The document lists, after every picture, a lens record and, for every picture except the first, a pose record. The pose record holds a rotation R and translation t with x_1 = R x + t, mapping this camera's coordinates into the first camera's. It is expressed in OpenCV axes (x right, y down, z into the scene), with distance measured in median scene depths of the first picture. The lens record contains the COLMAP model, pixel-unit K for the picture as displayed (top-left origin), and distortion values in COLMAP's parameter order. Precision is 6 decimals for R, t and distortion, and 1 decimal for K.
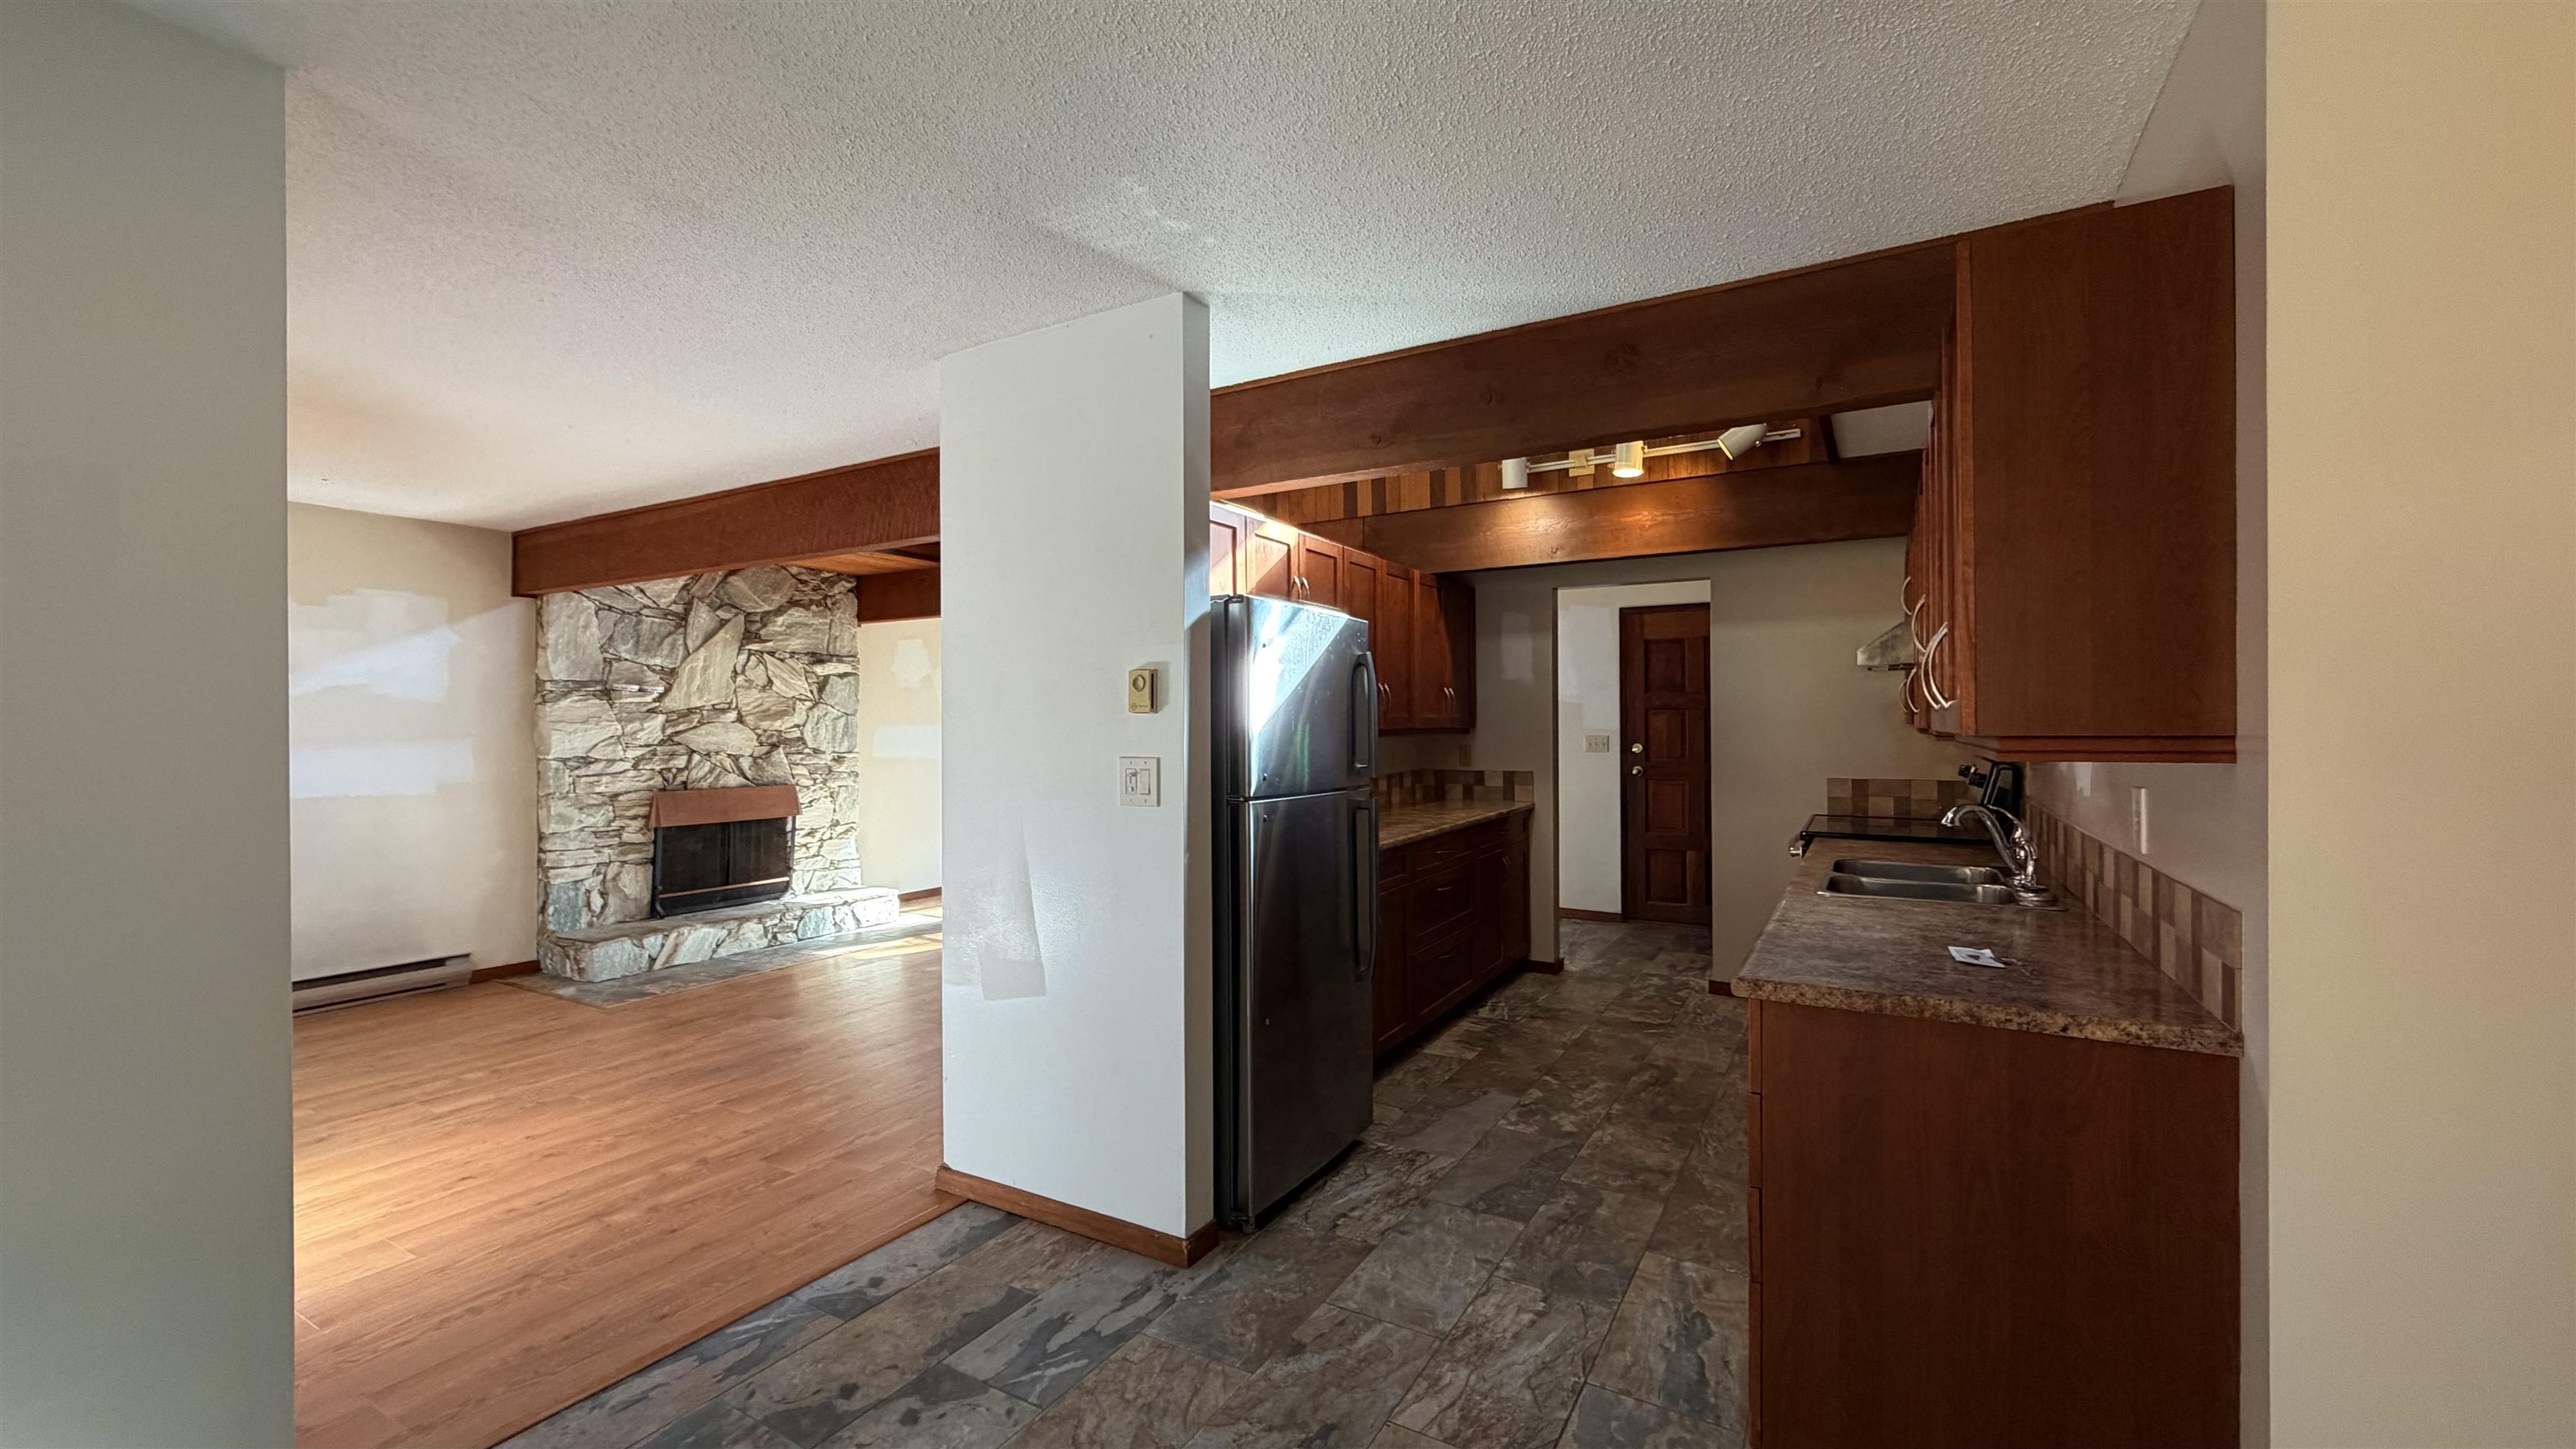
lens RADIAL K [[1038.7, 0, 1286.5], [0, 1038.7, 724.7], [0, 0, 1]] dist [0.003675, 0.000132]
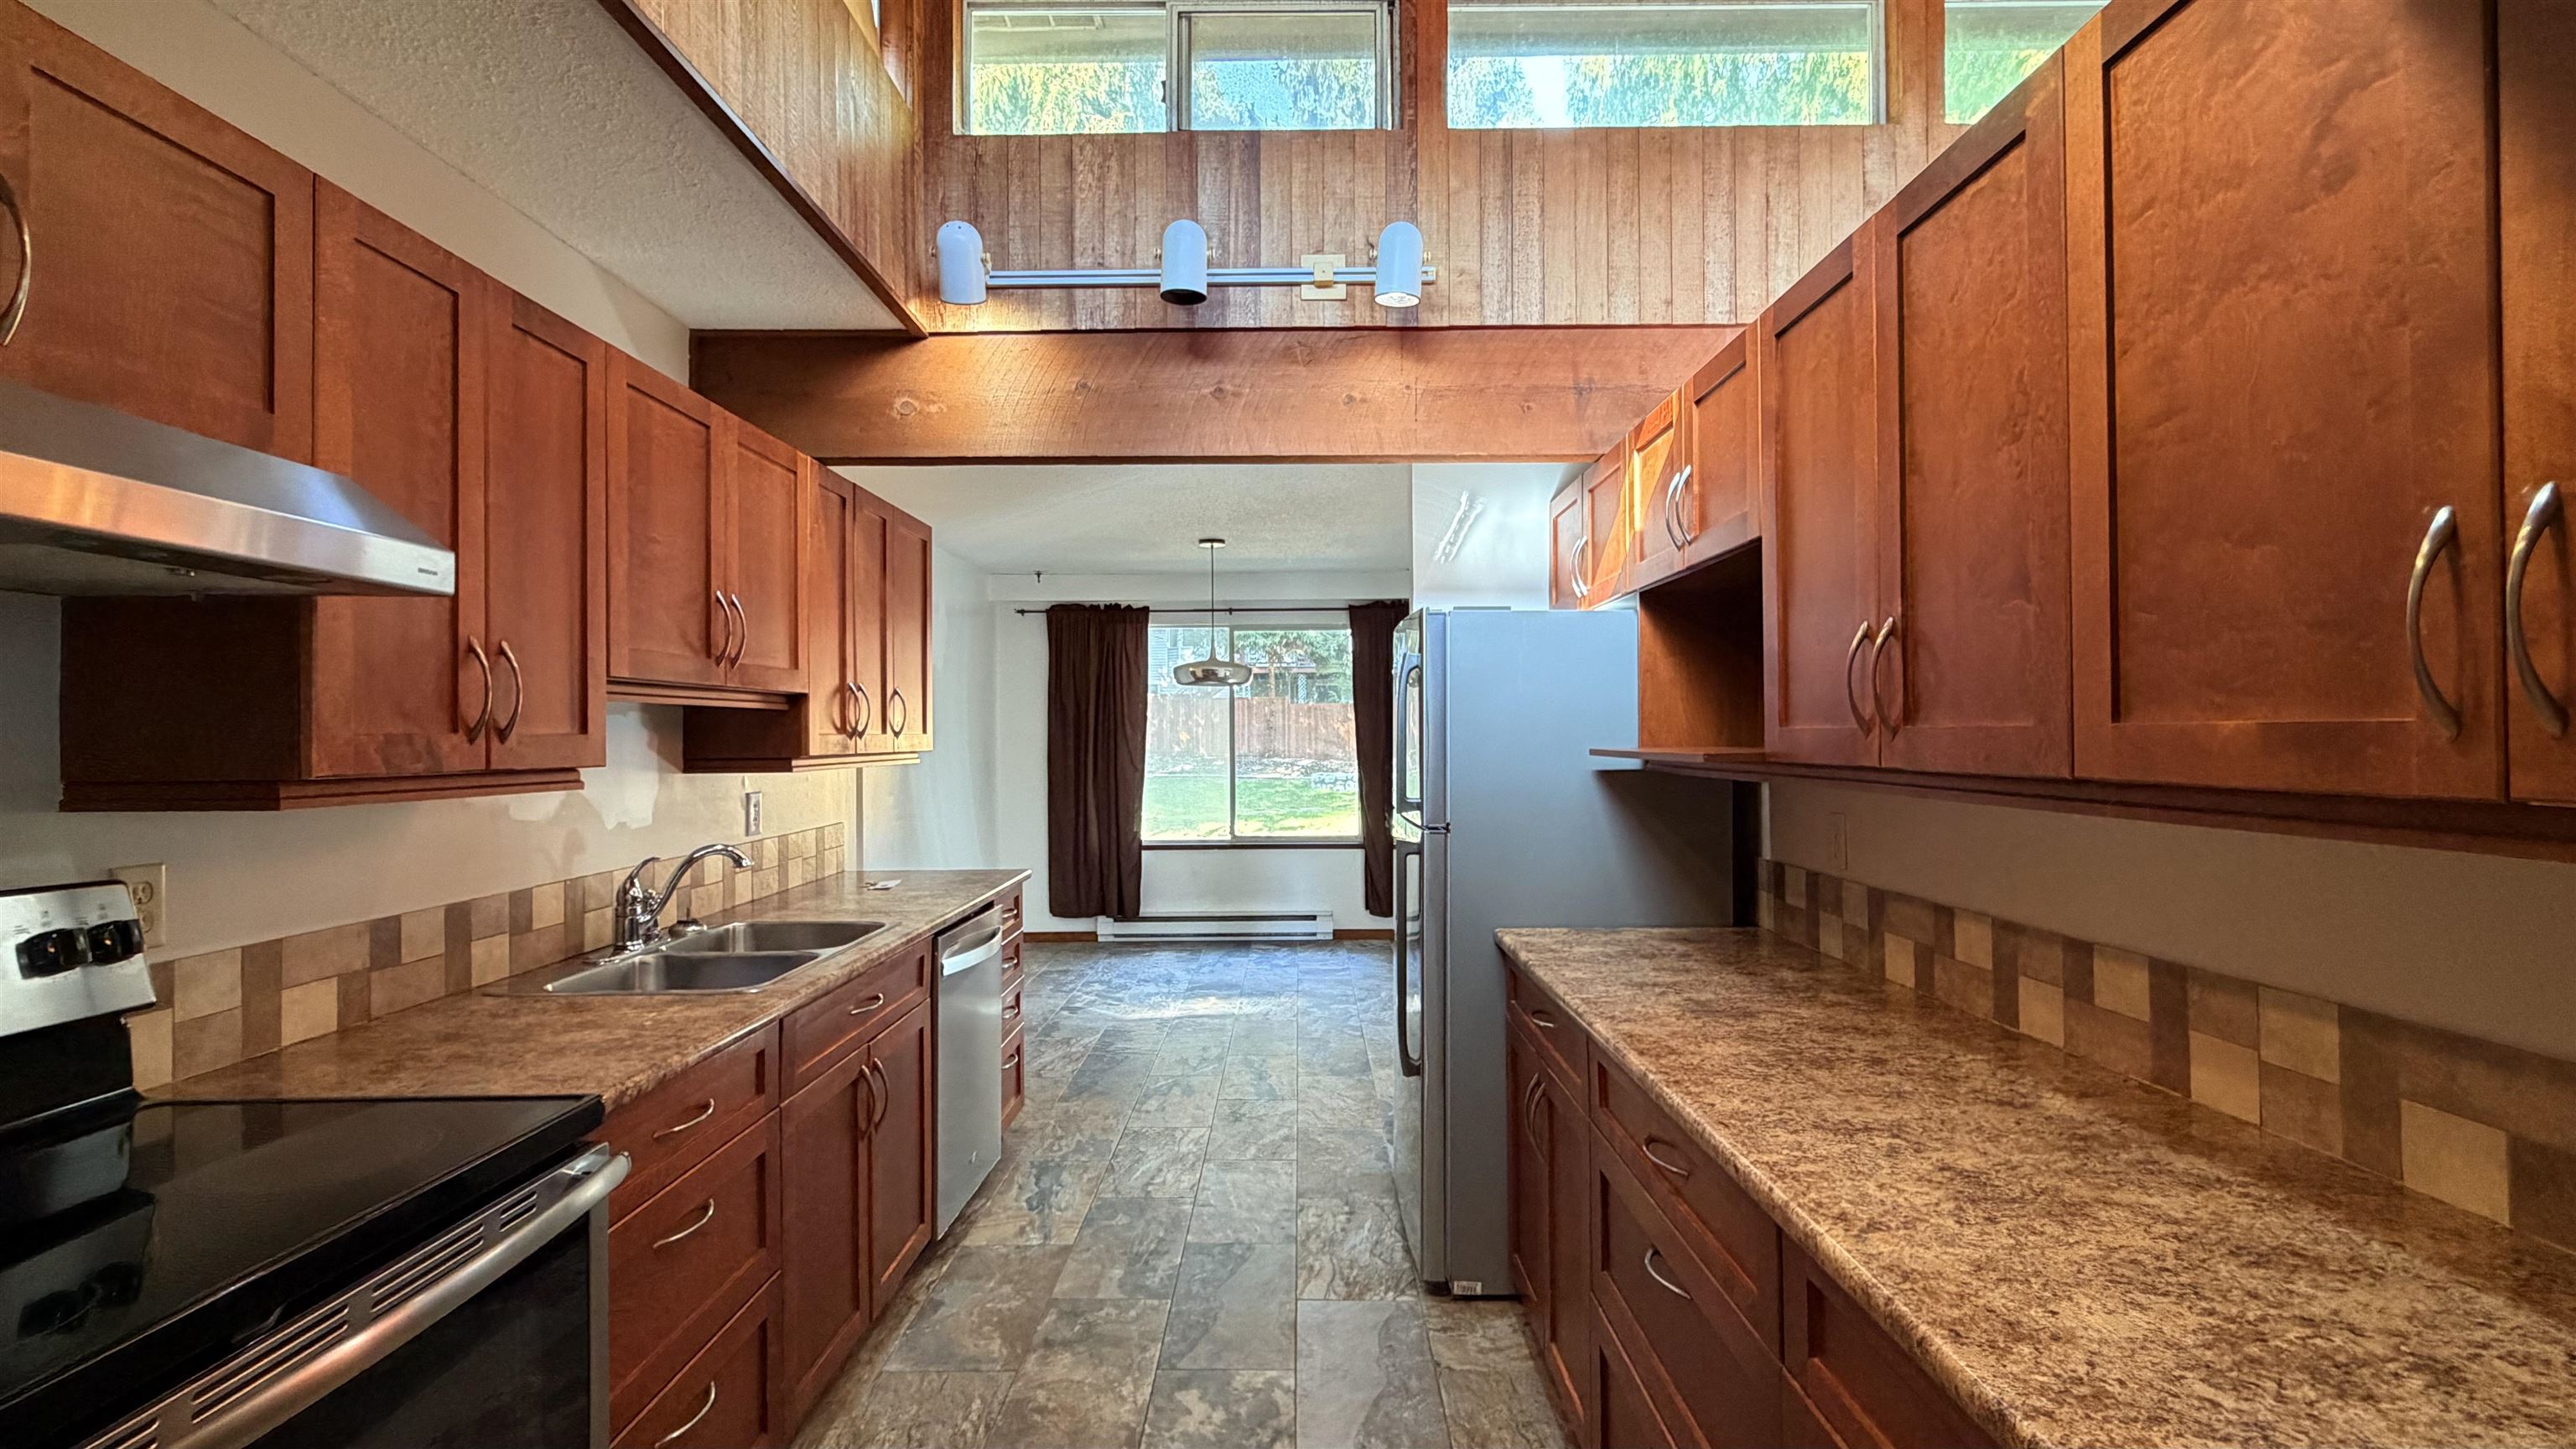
lens RADIAL K [[1148.3, 0, 1290.4], [0, 1148.3, 723.8], [0, 0, 1]] dist [-0.000064, 0.000059]
pose [[-0.870378, 0.007249, -0.492331, 0.681273], [0.010434, 0.999939, -0.003723, -0.017678], [0.492274, -0.008378, -0.870400, 2.003823]]
